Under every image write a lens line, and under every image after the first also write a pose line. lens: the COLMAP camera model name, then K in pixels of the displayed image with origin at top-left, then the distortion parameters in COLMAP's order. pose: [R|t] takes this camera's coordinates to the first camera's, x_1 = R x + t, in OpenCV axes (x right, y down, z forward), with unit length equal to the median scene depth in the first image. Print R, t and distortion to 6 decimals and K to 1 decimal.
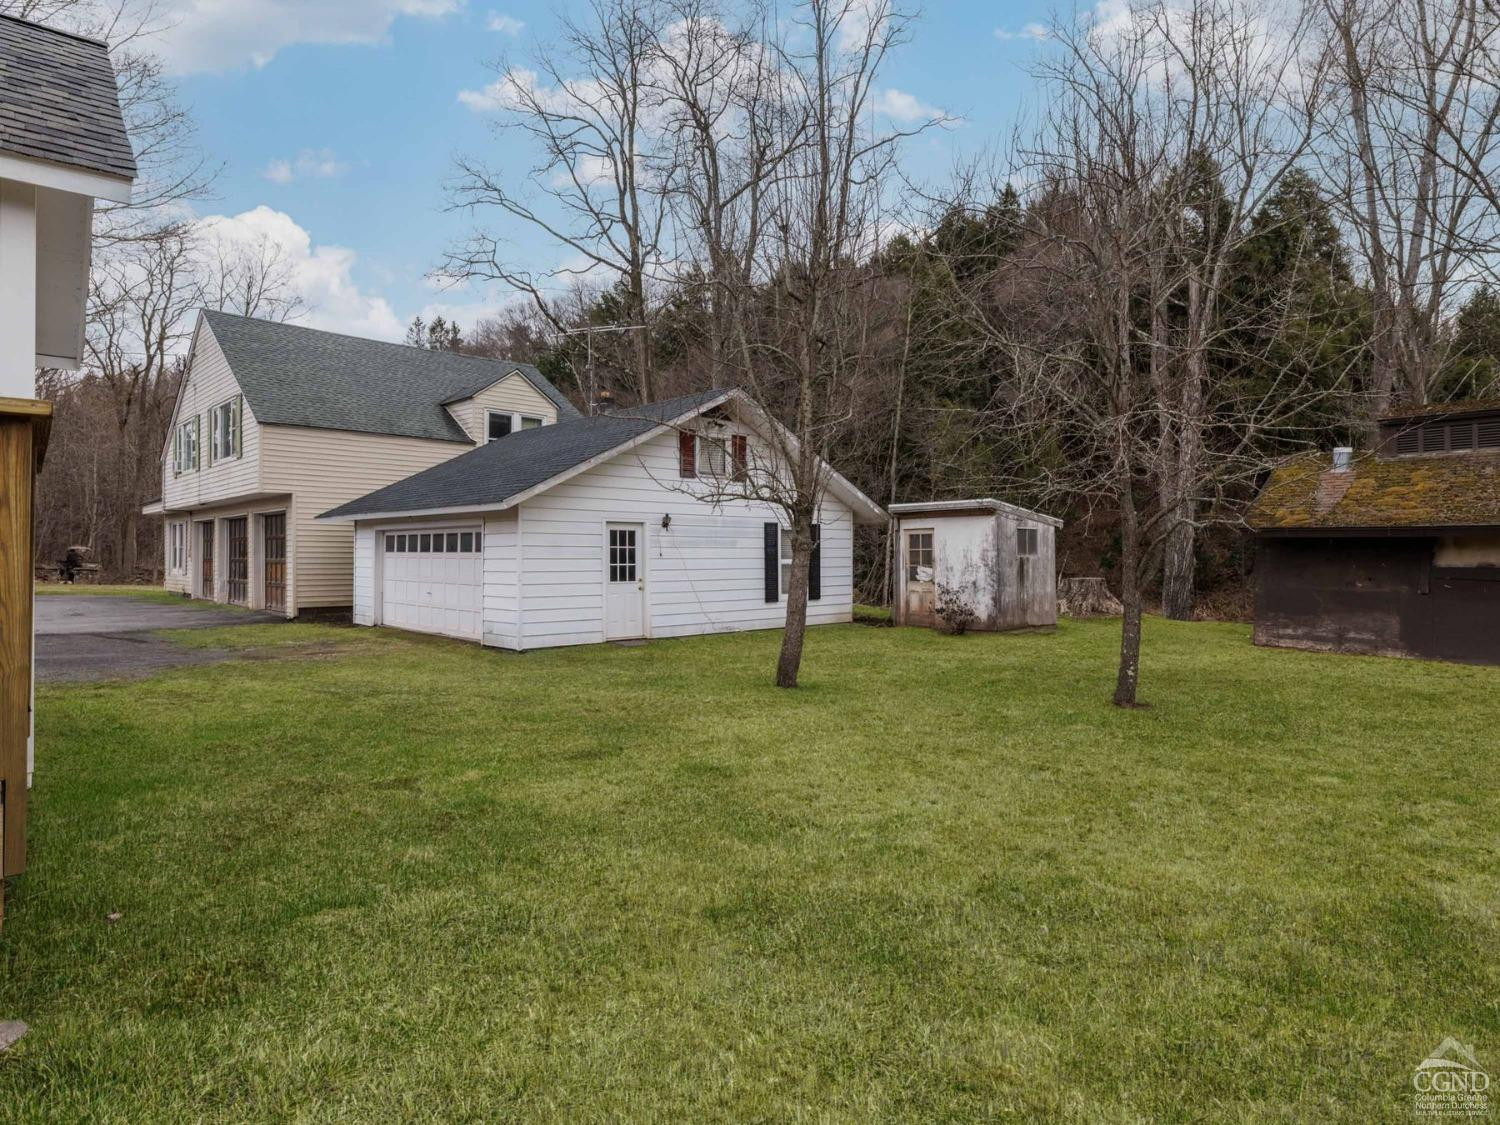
lens RADIAL K [[873.2, 0, 769.2], [0, 873.2, 558.4], [0, 0, 1]] dist [-0.000434, -0.001155]
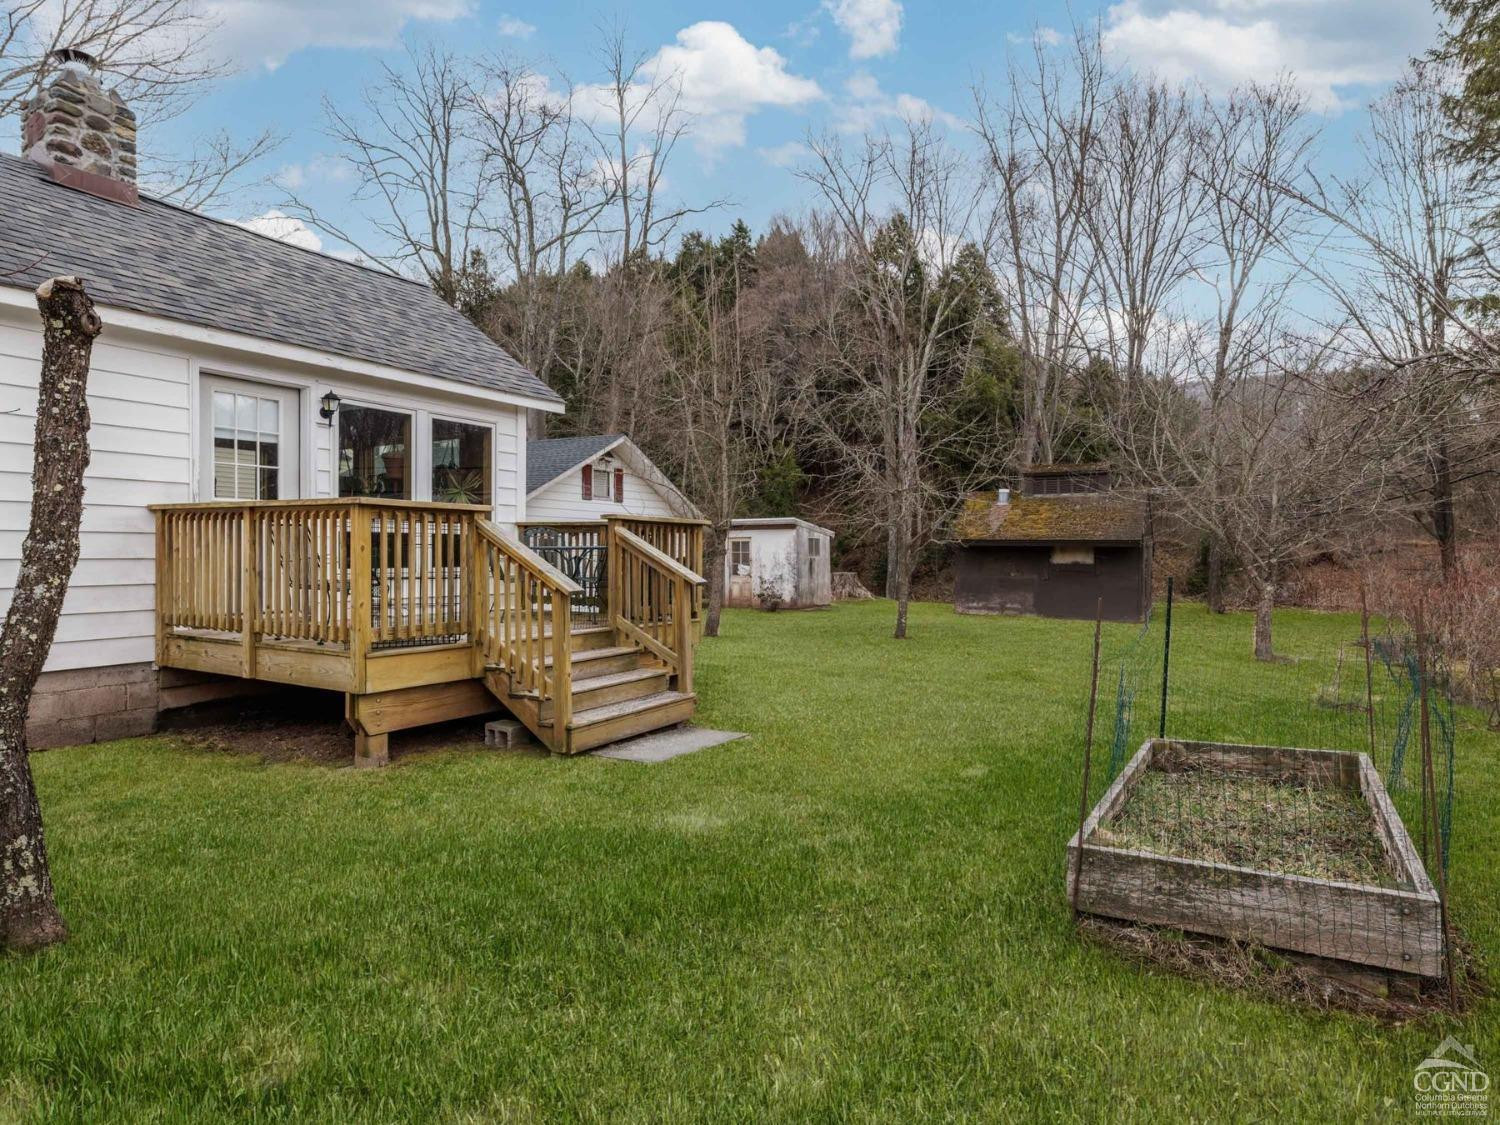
lens RADIAL K [[873.2, 0, 769.2], [0, 873.2, 558.4], [0, 0, 1]] dist [-0.000434, -0.001155]
pose [[0.950690, -0.001153, 0.310142, -0.223235], [0.000898, 0.999999, 0.000965, -0.002023], [-0.310142, -0.000639, 0.950690, -0.349093]]
